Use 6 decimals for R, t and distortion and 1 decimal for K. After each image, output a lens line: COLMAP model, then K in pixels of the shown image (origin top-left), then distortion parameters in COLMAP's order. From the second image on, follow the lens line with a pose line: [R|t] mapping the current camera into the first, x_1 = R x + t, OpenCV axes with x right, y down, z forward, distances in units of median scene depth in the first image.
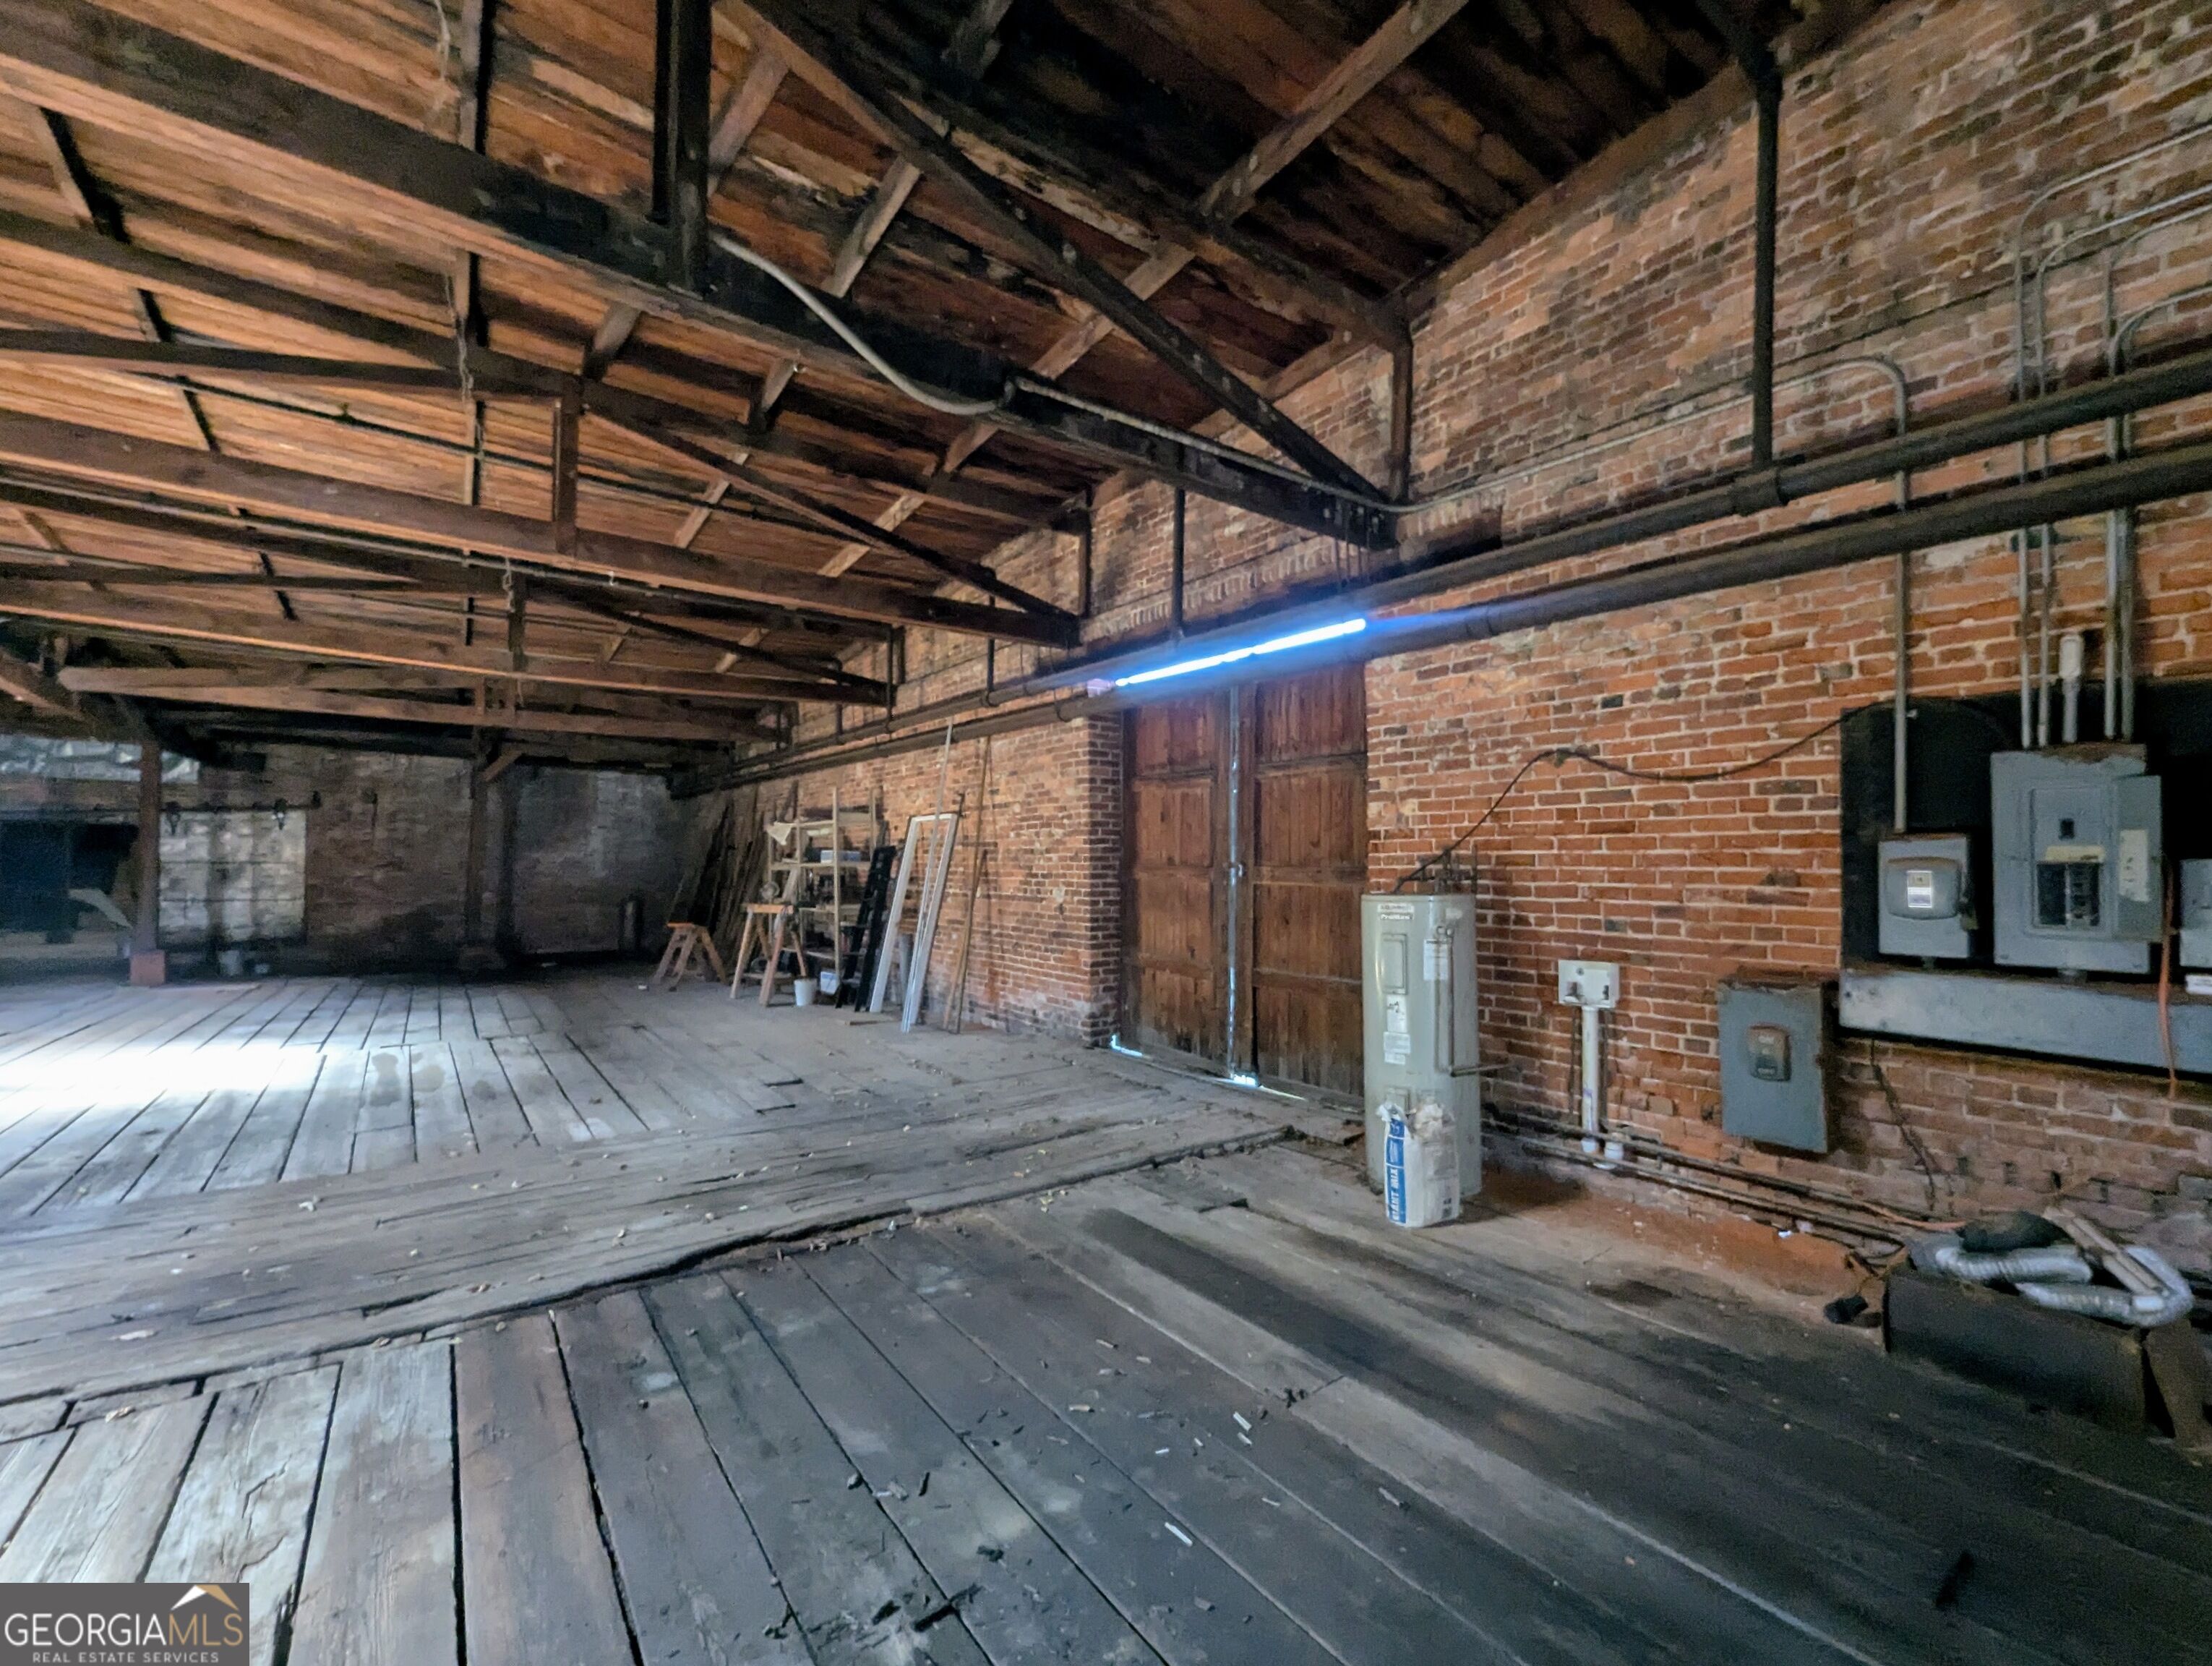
lens RADIAL K [[914.9, 0, 1109.2], [0, 914.9, 843.9], [0, 0, 1]] dist [-0.000108, -0.000388]
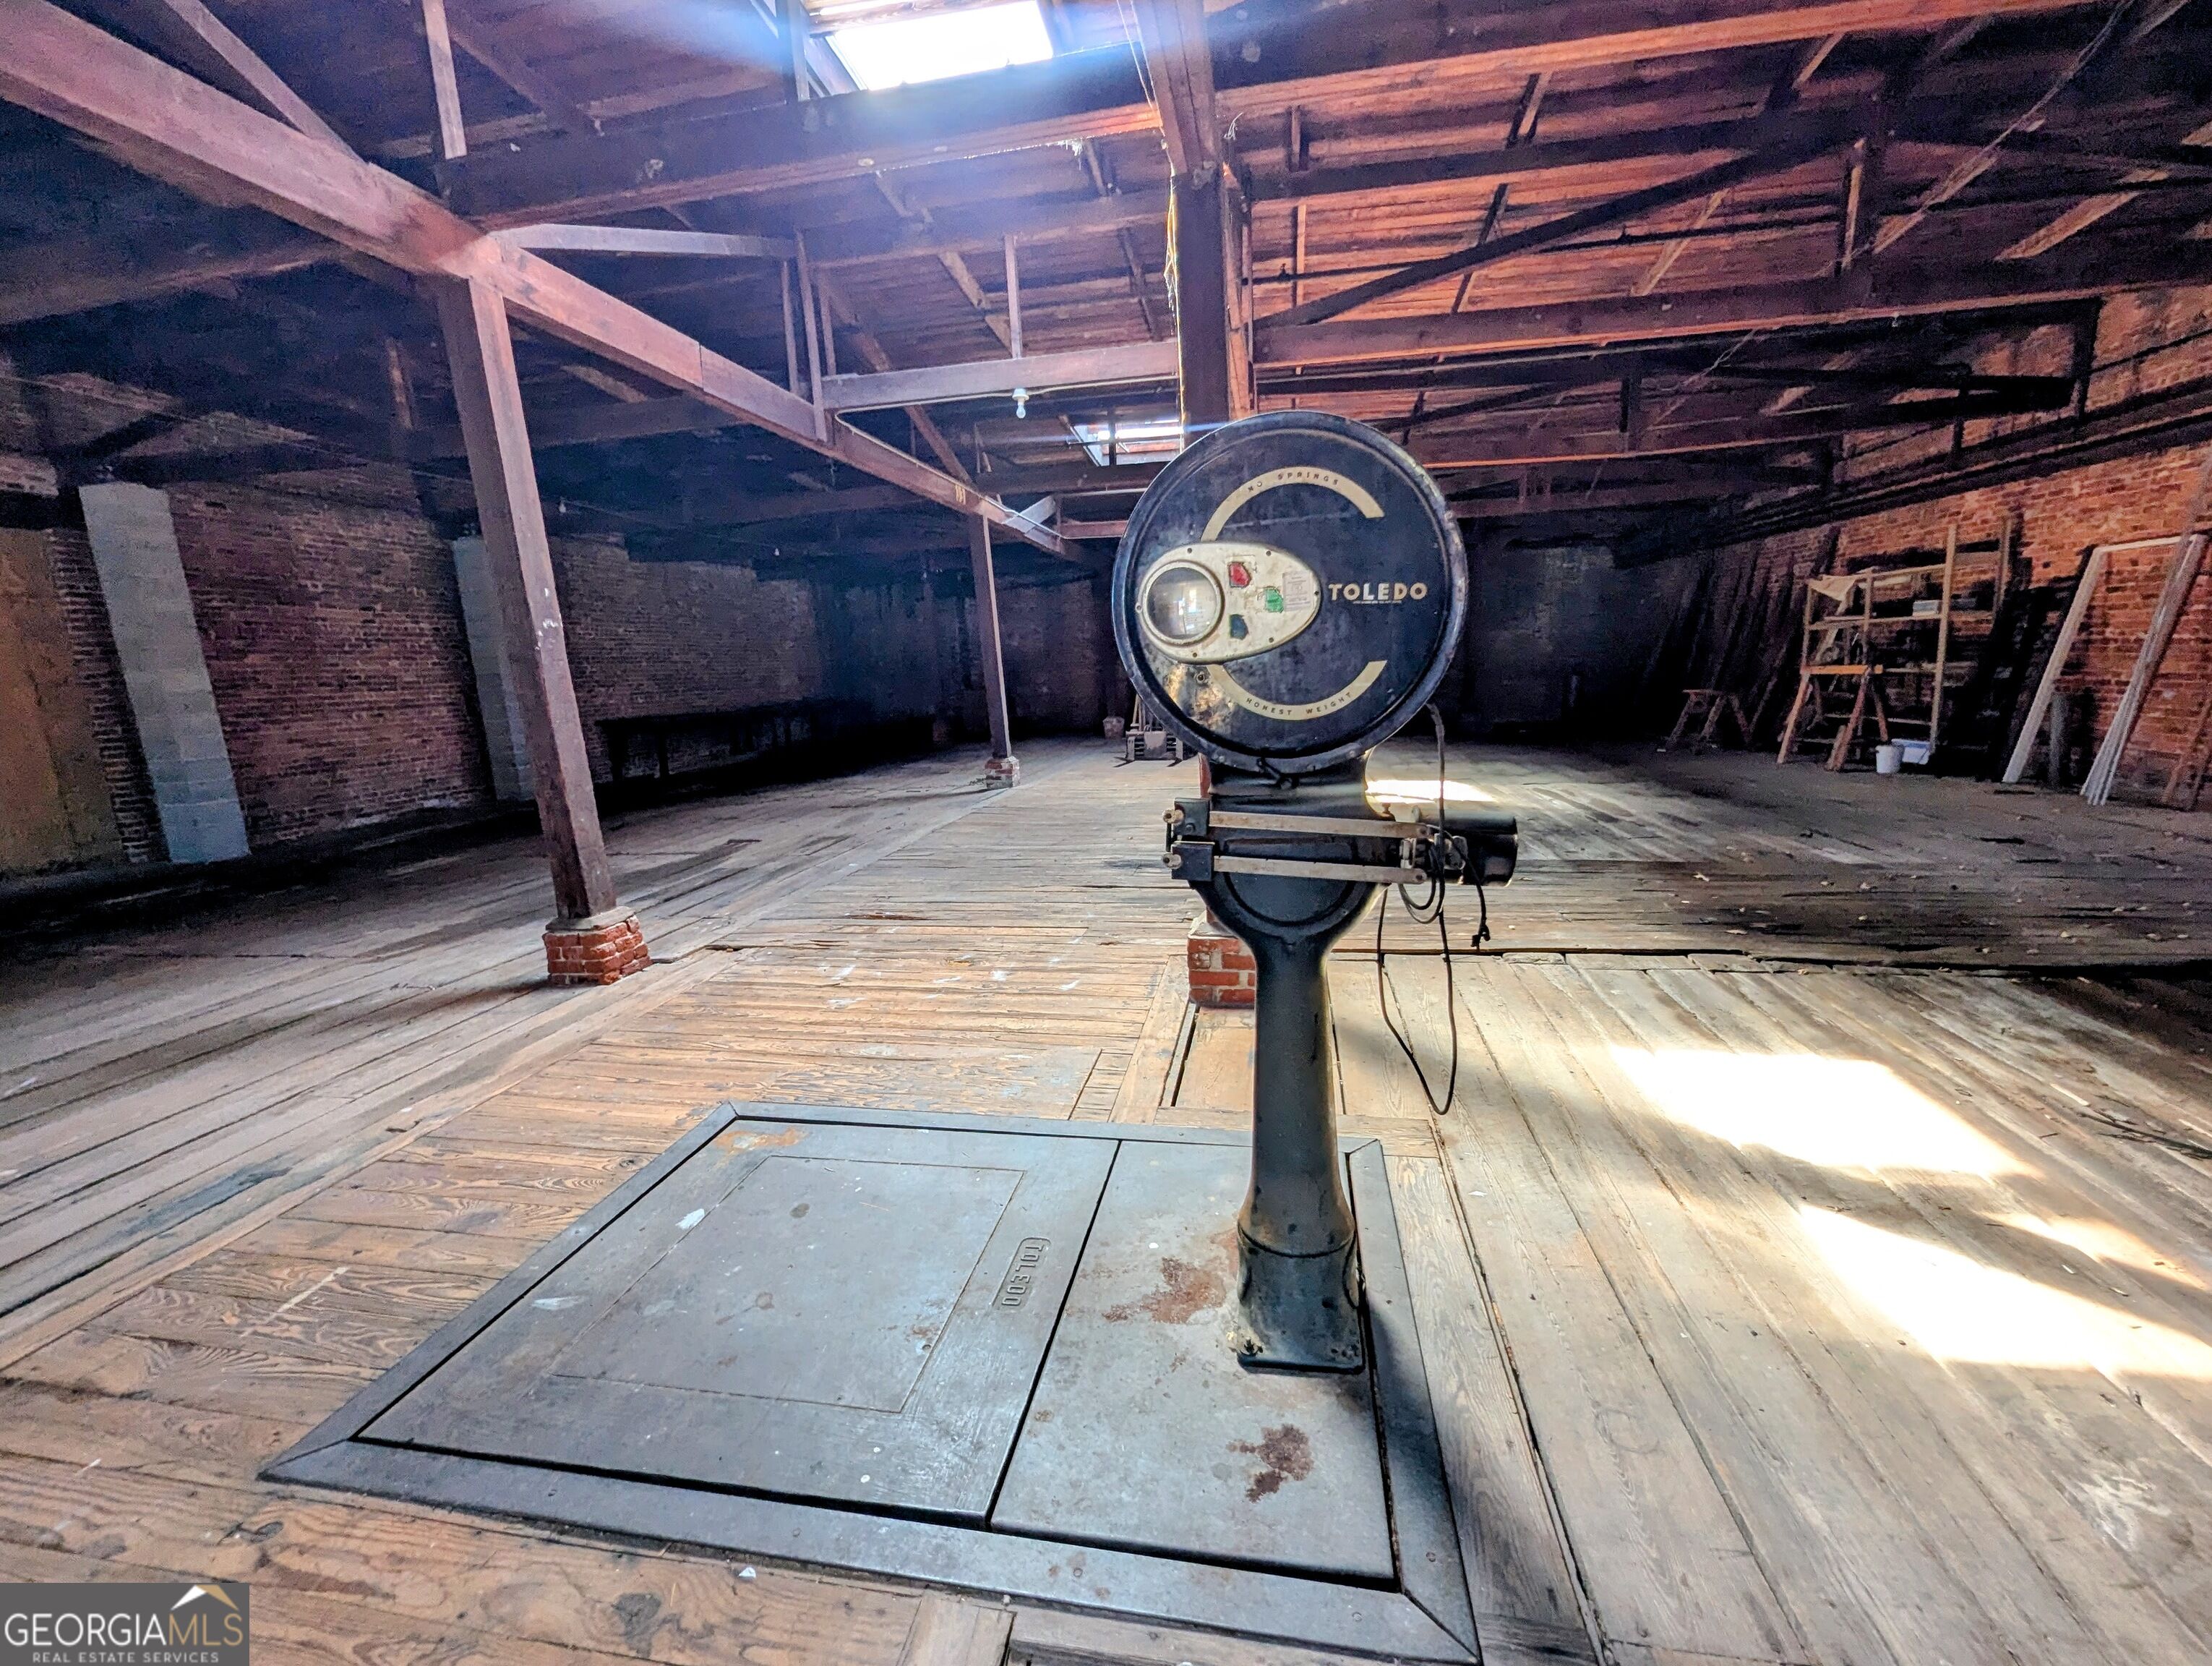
lens RADIAL K [[914.9, 0, 1109.2], [0, 914.9, 843.9], [0, 0, 1]] dist [-0.000108, -0.000388]
pose [[0.678861, 0.106285, -0.726534, -0.429758], [0.067438, 0.976261, 0.205832, 0.003601], [0.731163, -0.188727, 0.655578, -0.475360]]
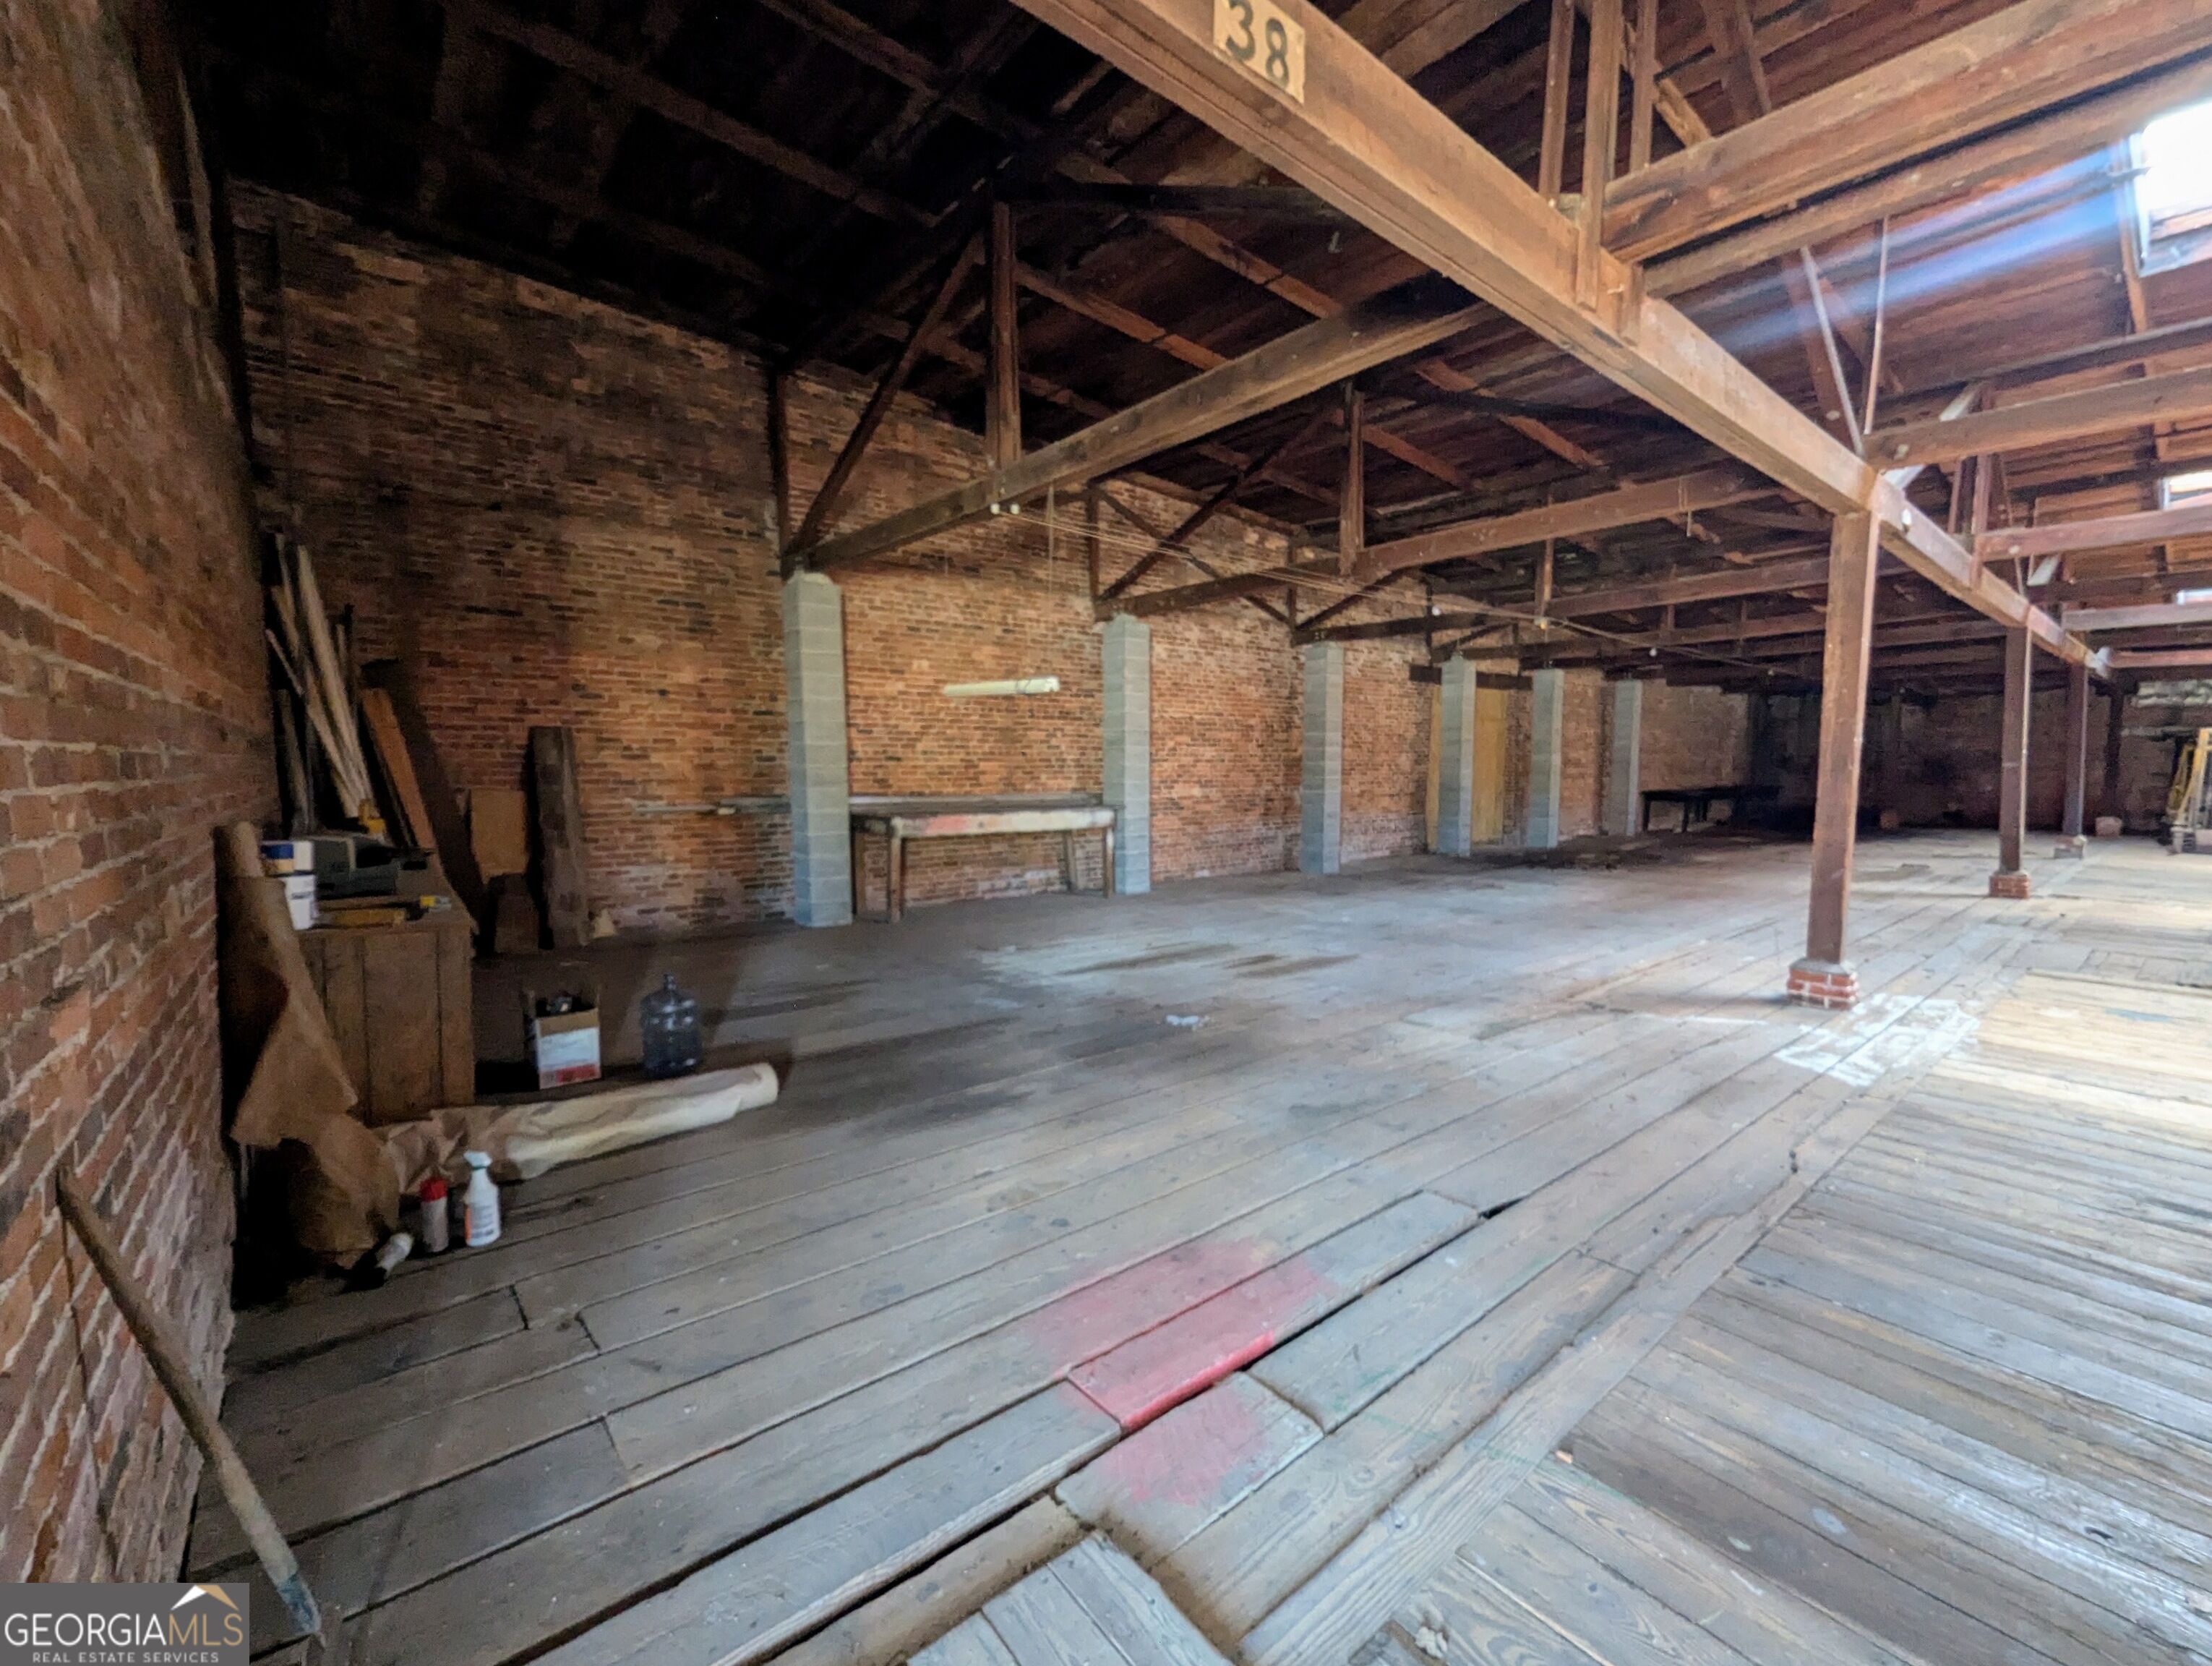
lens RADIAL K [[920.9, 0, 1109.3], [0, 920.9, 847.4], [0, 0, 1]] dist [0.003242, 0.000030]
pose [[0.054573, 0.086030, -0.994797, 0.738913], [0.029903, 0.995694, 0.087748, -0.097026], [0.998062, -0.034536, 0.051765, -2.741353]]
